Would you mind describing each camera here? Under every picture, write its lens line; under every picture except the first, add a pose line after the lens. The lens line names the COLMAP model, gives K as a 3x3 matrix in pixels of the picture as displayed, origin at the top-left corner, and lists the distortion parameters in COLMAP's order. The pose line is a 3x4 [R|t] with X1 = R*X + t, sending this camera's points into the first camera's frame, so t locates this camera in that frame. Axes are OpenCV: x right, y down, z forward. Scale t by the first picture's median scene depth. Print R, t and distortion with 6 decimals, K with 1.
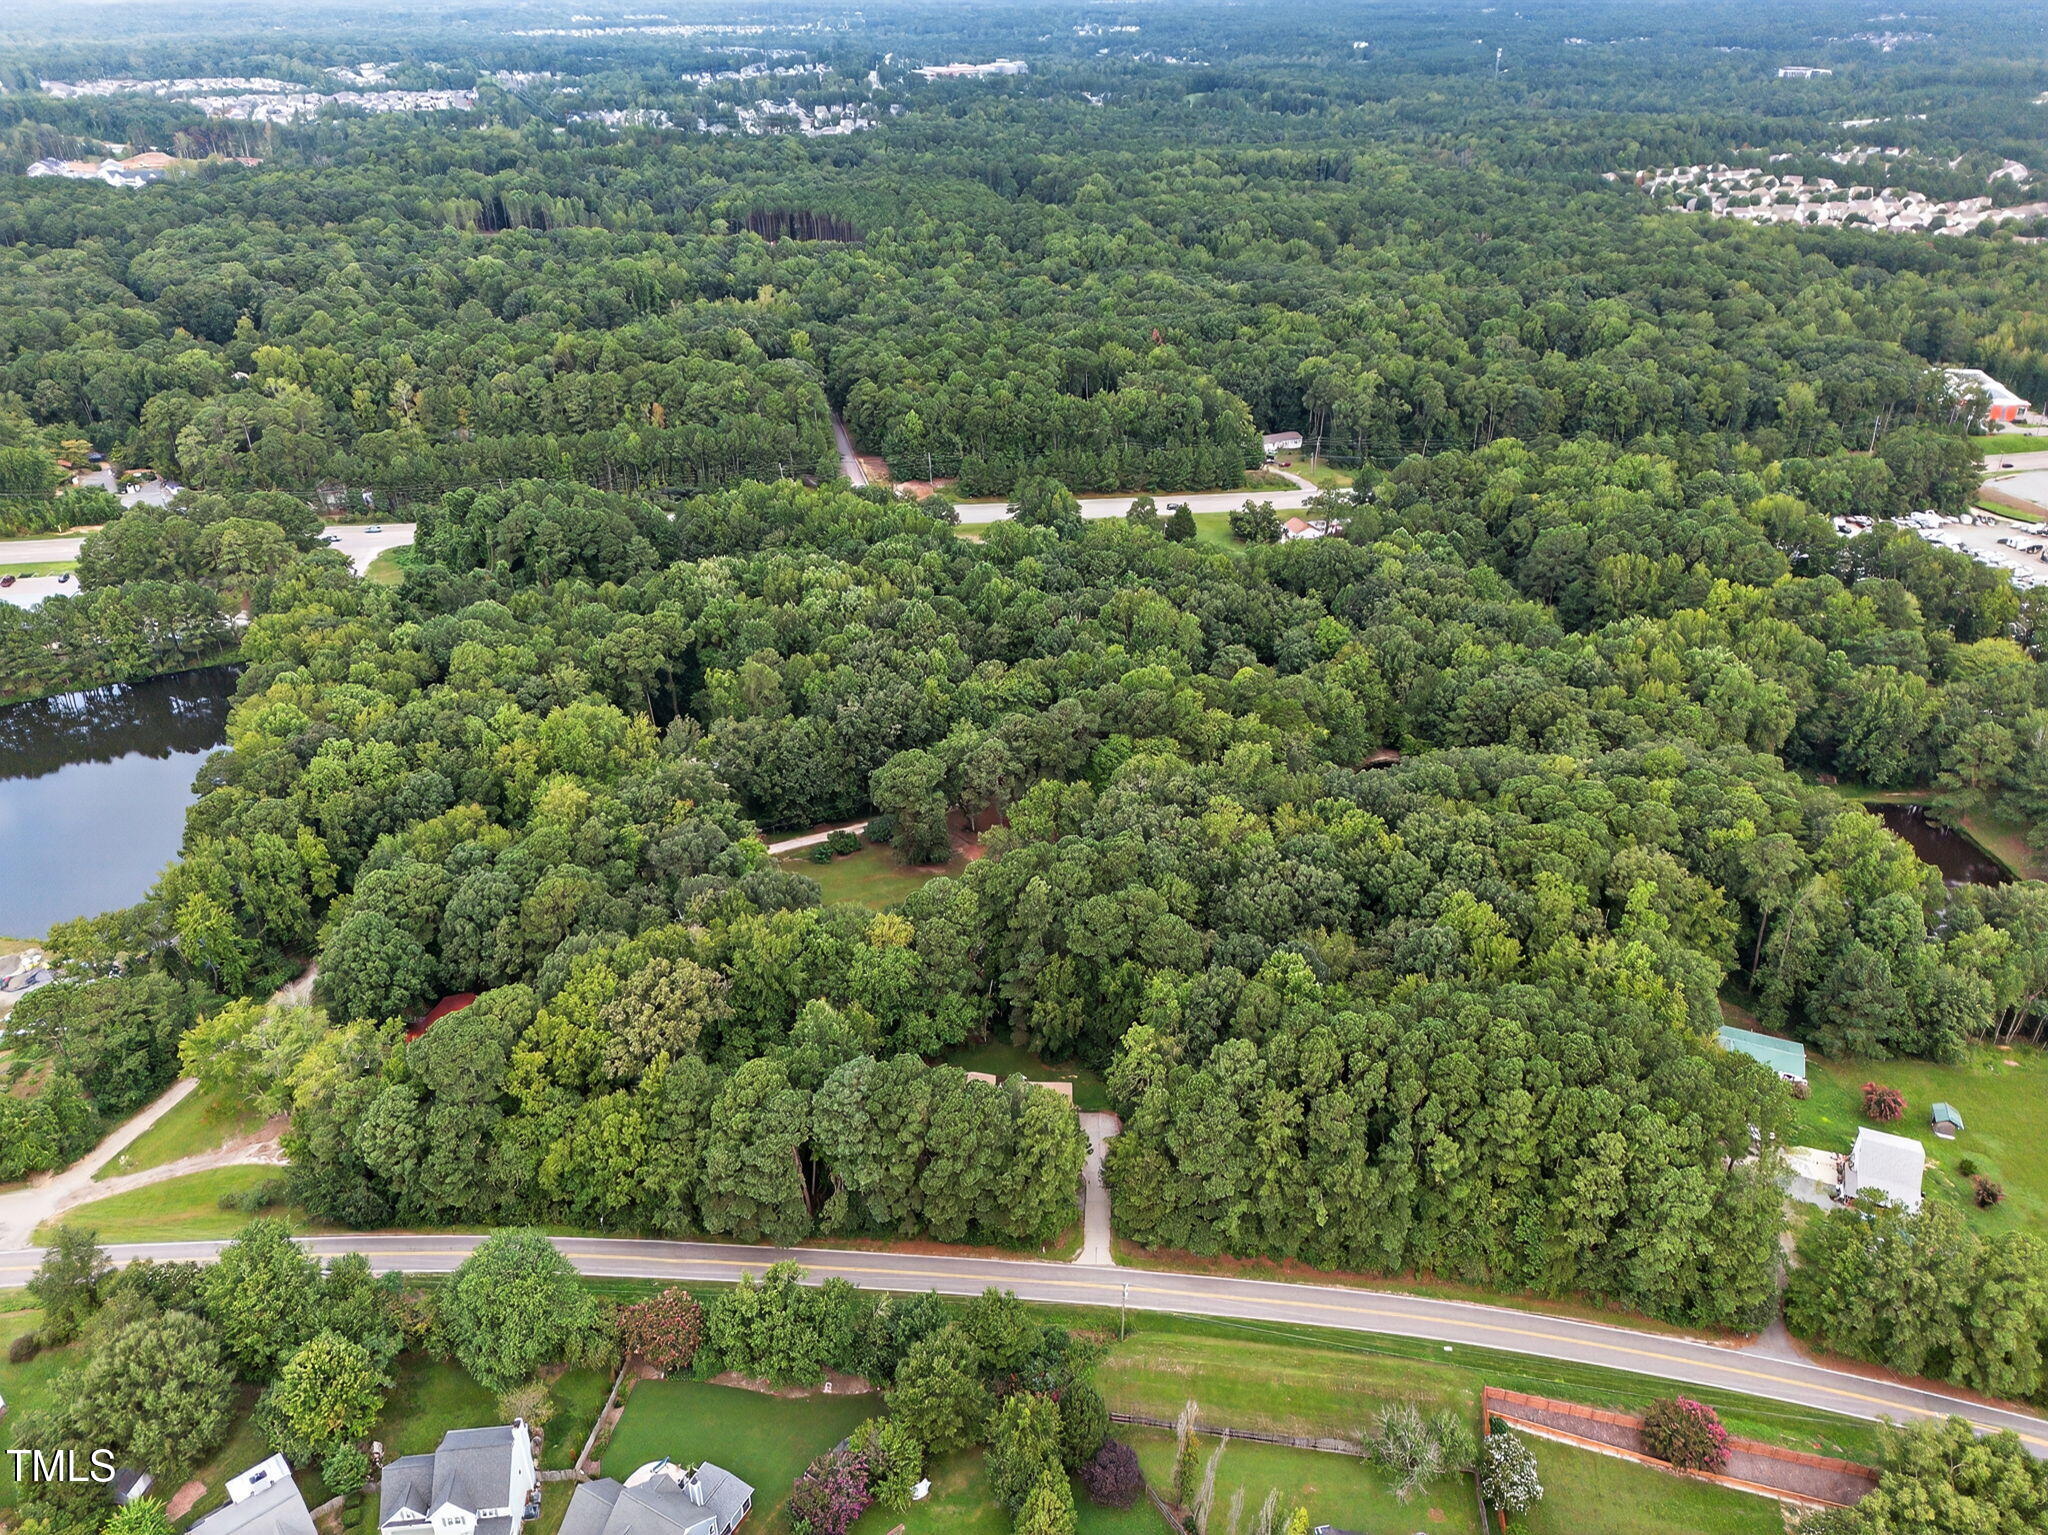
lens RADIAL K [[1413.2, 0, 1025.7], [0, 1413.2, 809.2], [0, 0, 1]] dist [0.065251, -0.037220]
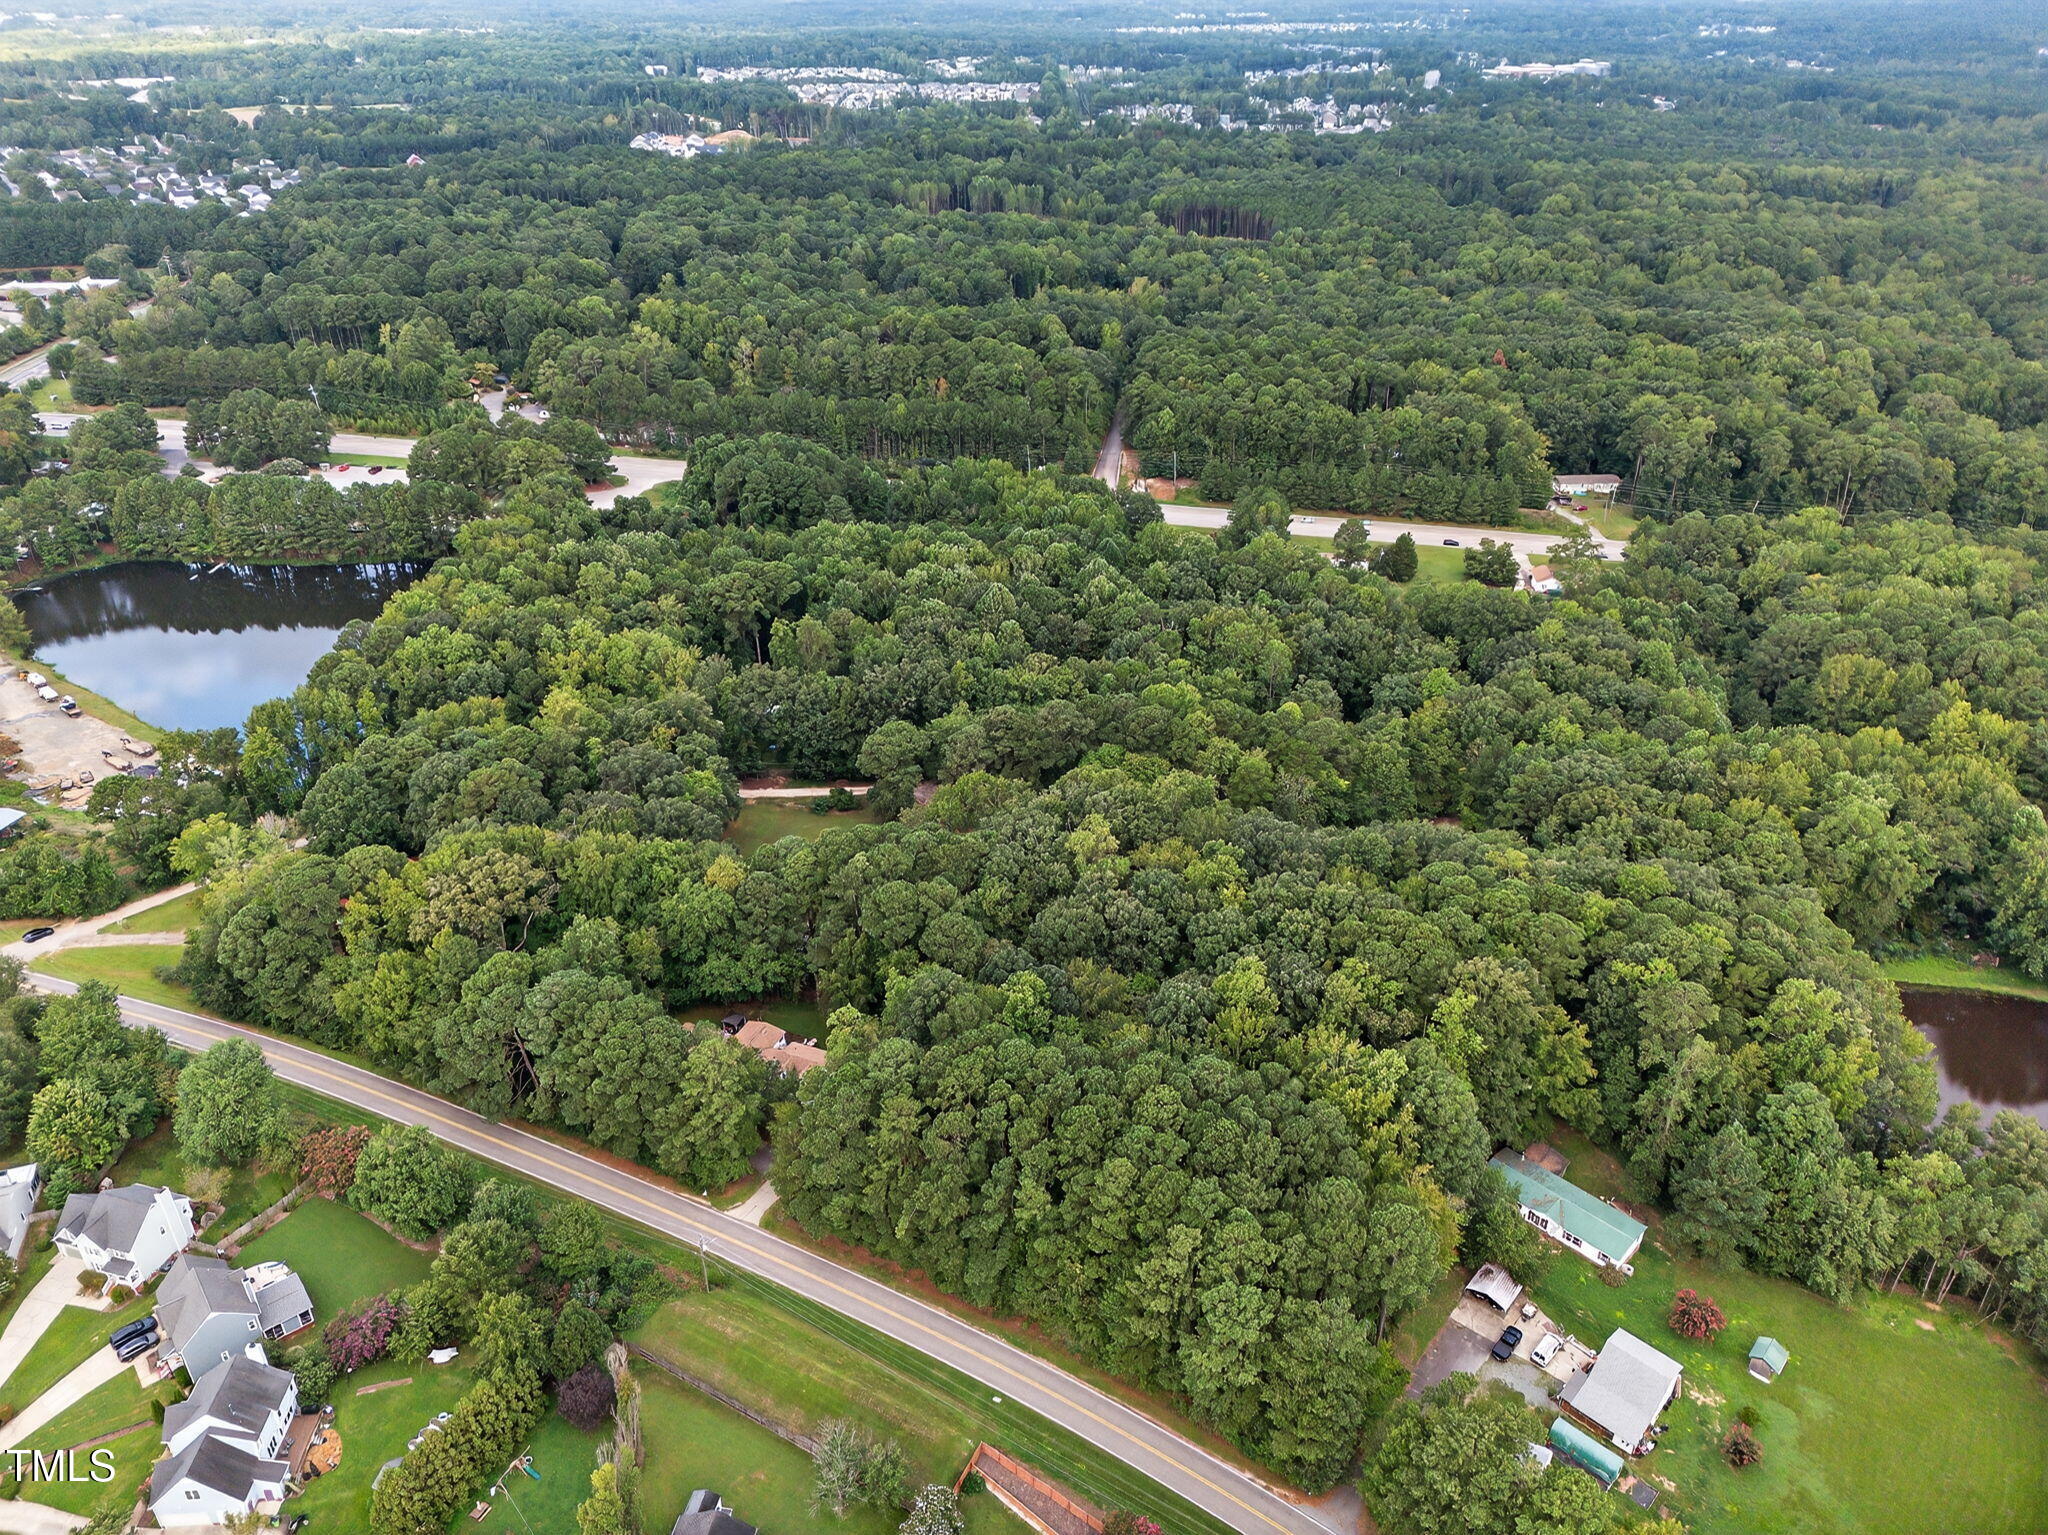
lens RADIAL K [[1416.8, 0, 1023.0], [0, 1416.8, 805.2], [0, 0, 1]] dist [0.070769, -0.056535]
pose [[0.927505, 0.191620, -0.320962, 0.205653], [-0.192175, 0.980894, 0.030270, -0.018125], [0.320630, 0.033605, 0.946608, 0.030632]]
